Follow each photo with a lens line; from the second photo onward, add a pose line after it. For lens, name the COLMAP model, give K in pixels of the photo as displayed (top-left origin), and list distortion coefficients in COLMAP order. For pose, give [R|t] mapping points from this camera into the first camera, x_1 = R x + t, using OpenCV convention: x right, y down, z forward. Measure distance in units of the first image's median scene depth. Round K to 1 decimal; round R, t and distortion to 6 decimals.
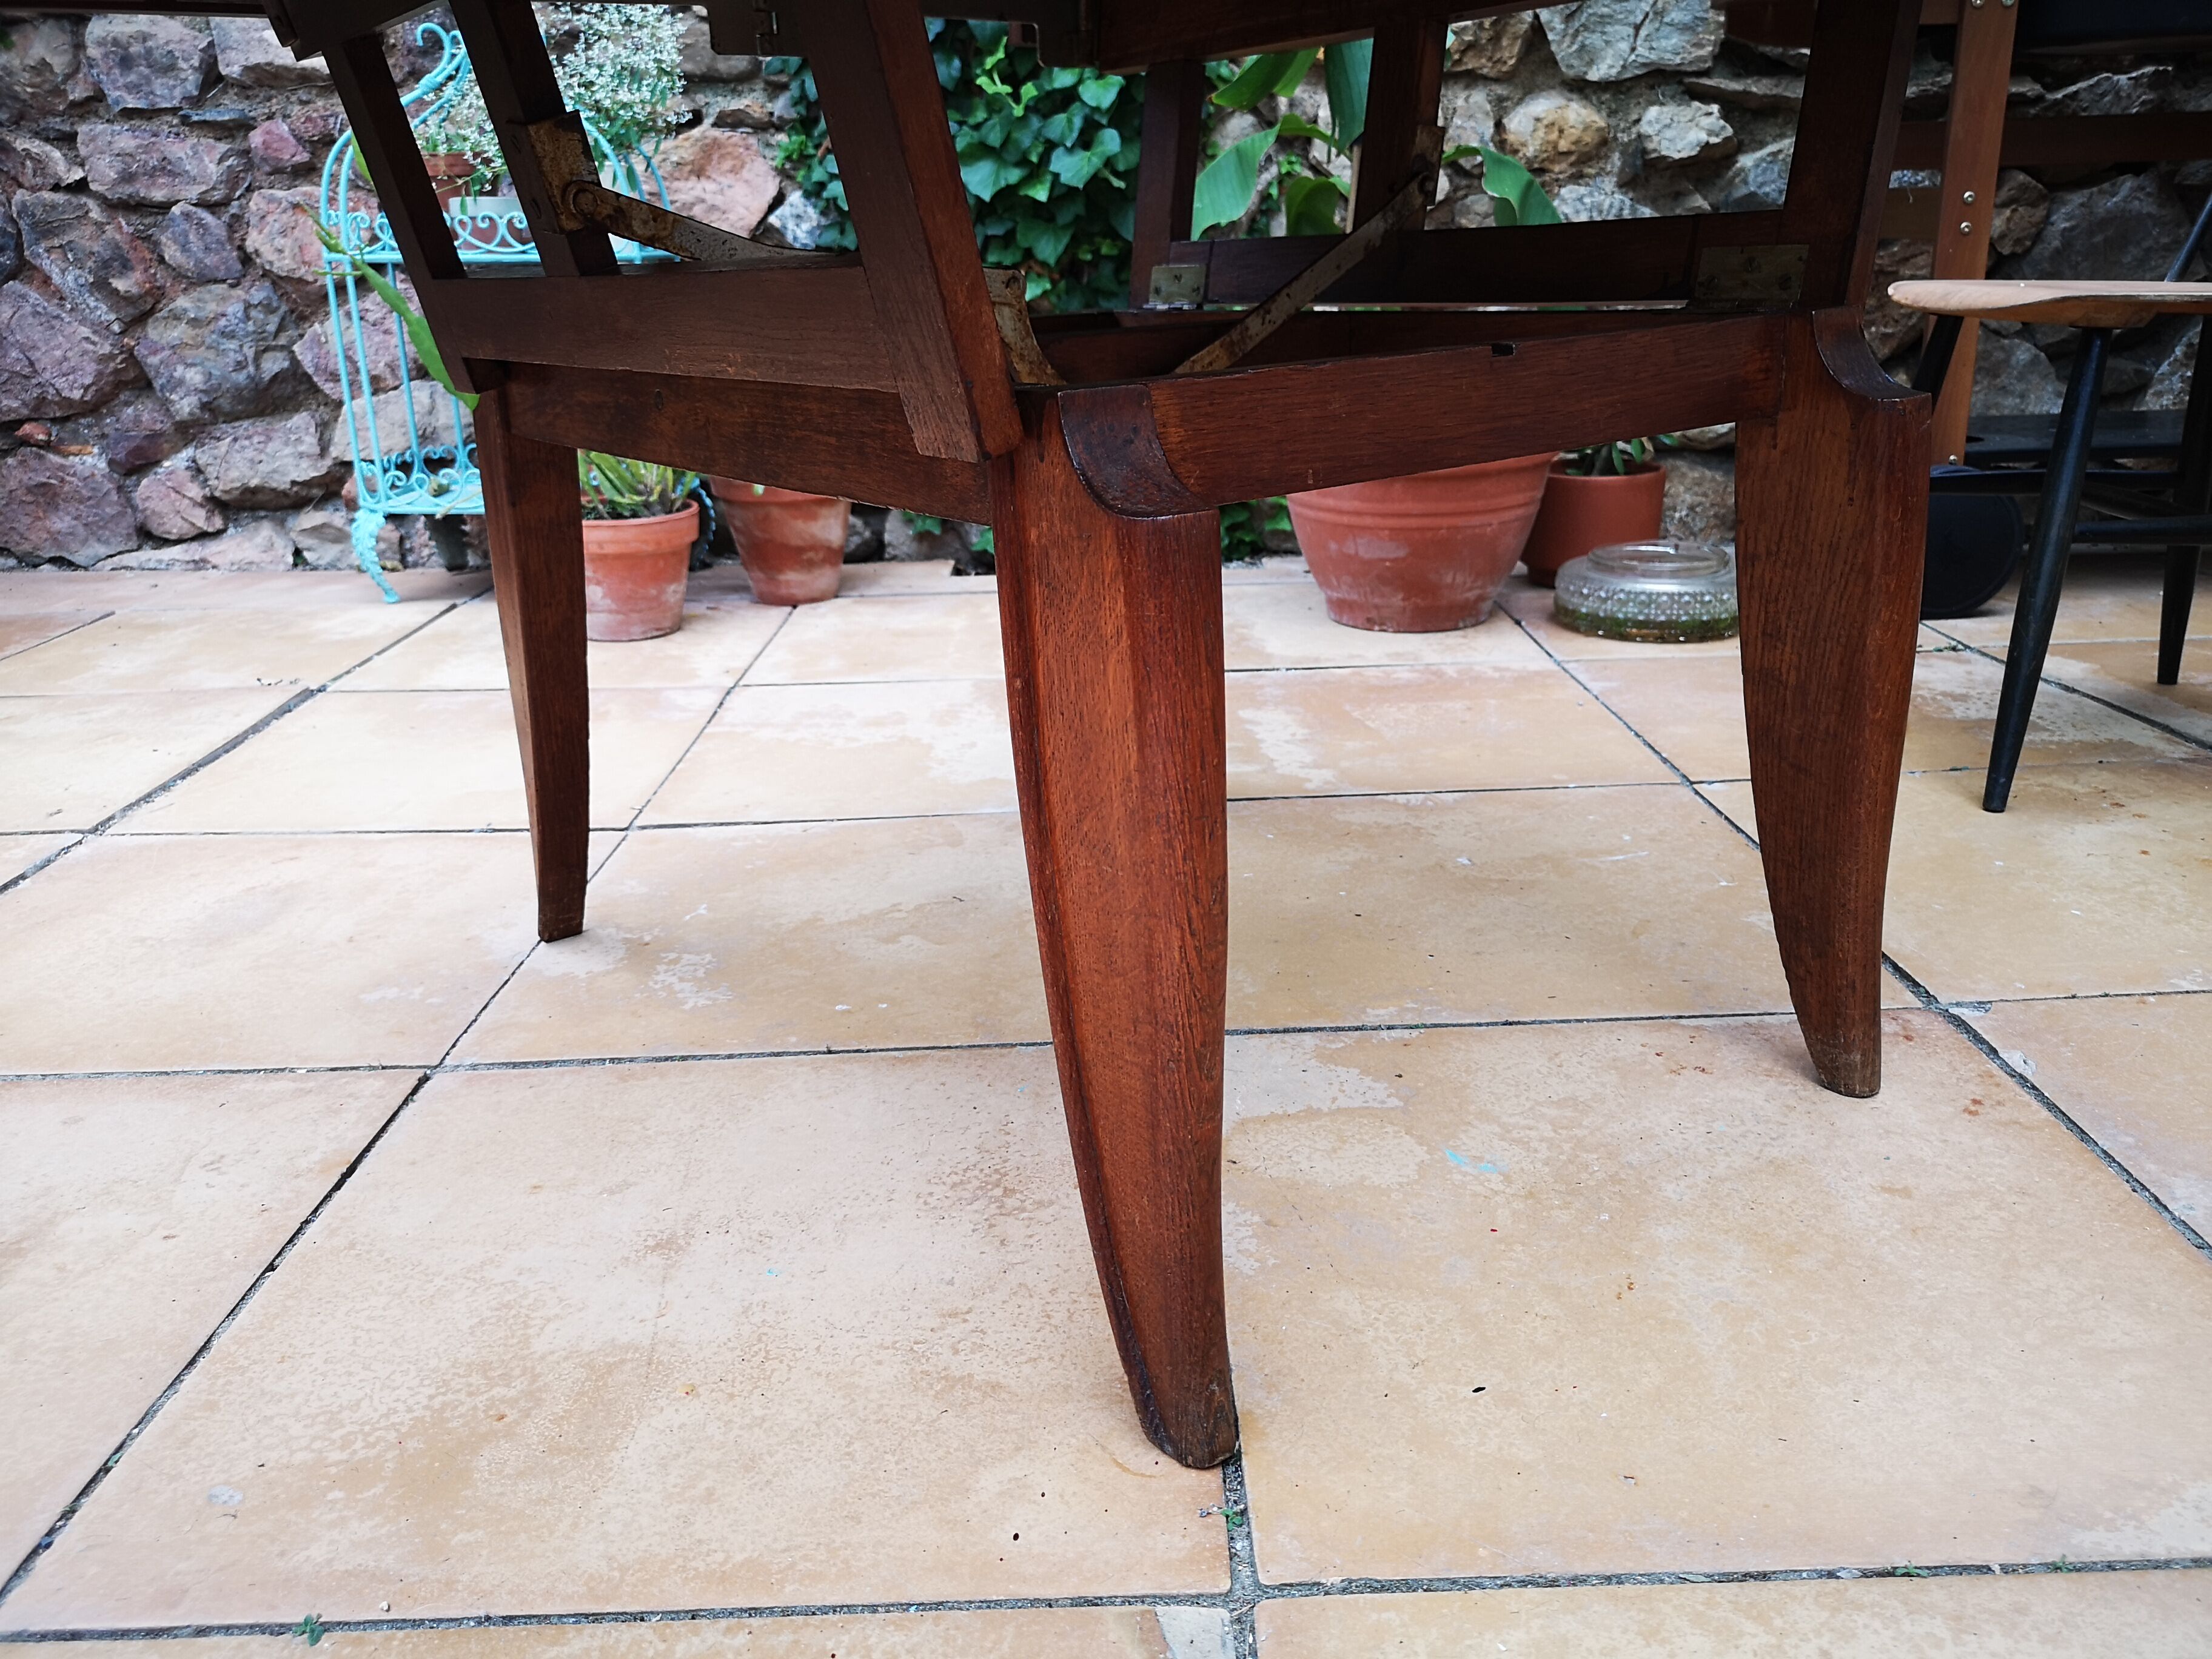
lens RADIAL K [[1727.3, 0, 1107.5], [0, 1727.3, 841.6], [0, 0, 1]] dist [0.021906, -0.007460]
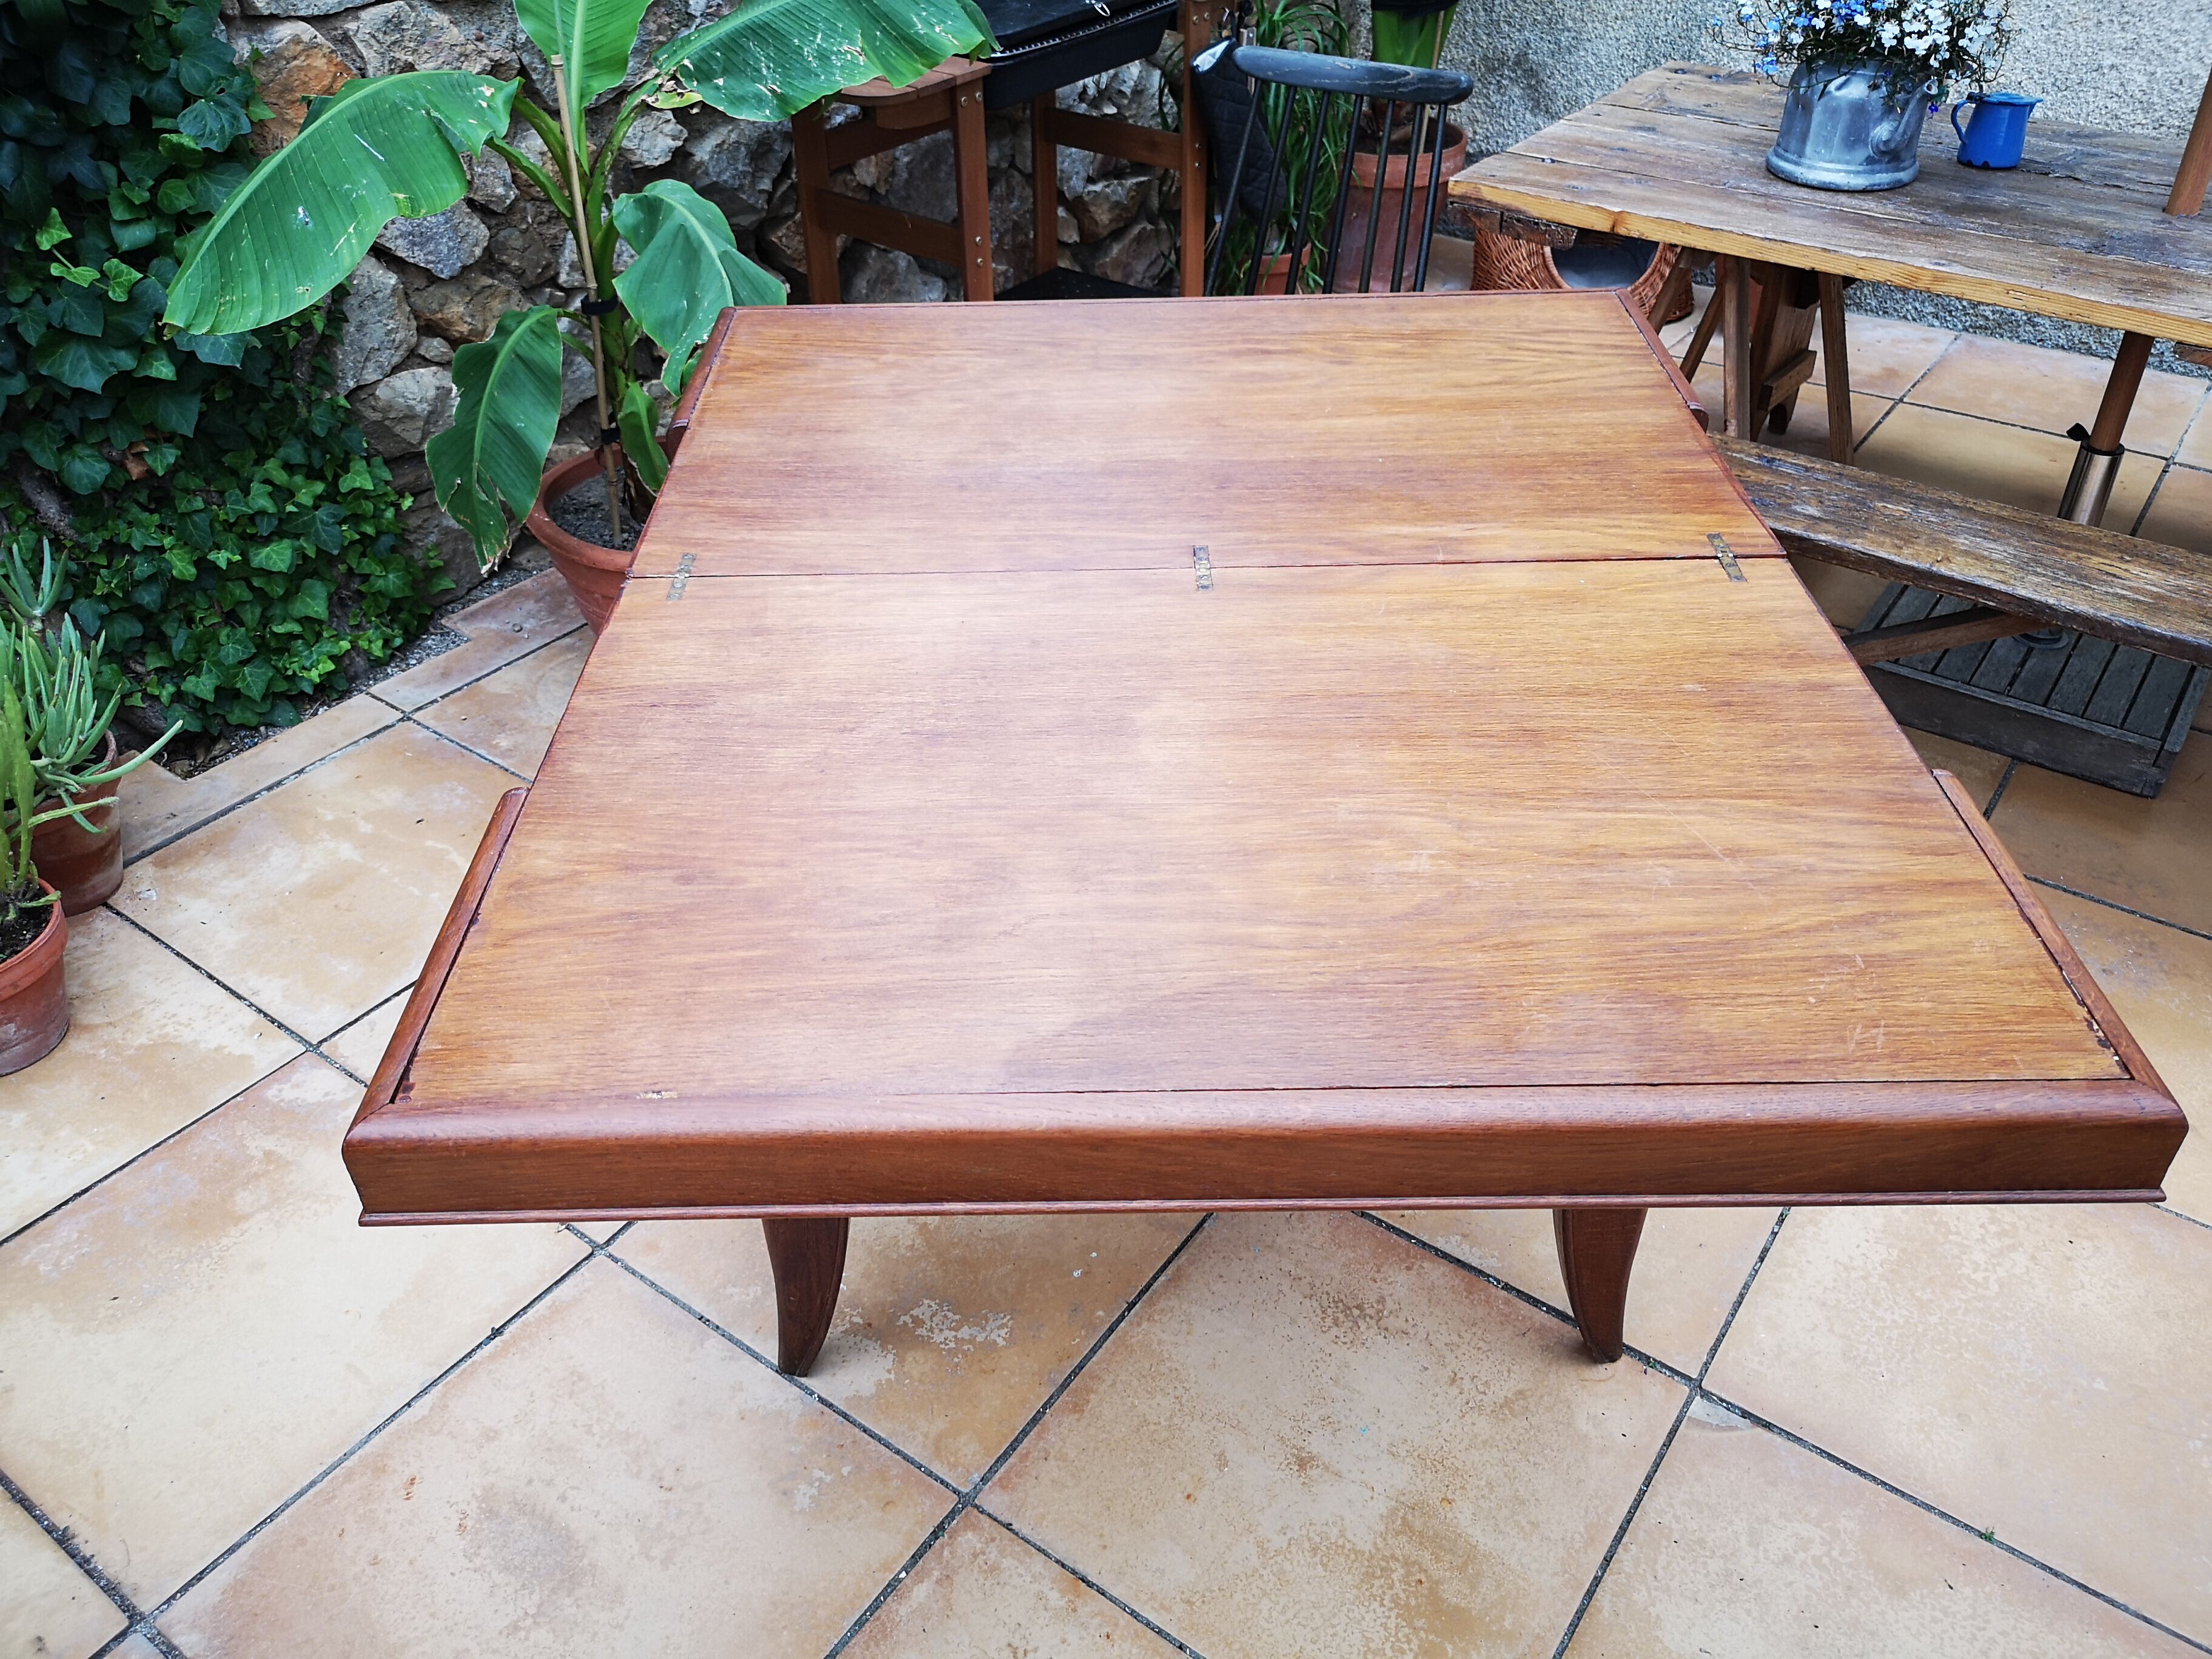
lens RADIAL K [[1729.2, 0, 1108.6], [0, 1729.2, 833.8], [0, 0, 1]] dist [0.052150, -0.043539]
pose [[0.586674, -0.464942, 0.663055, -0.431808], [0.250927, 0.882836, 0.397034, -0.372213], [-0.769967, -0.066551, 0.634604, 0.030477]]
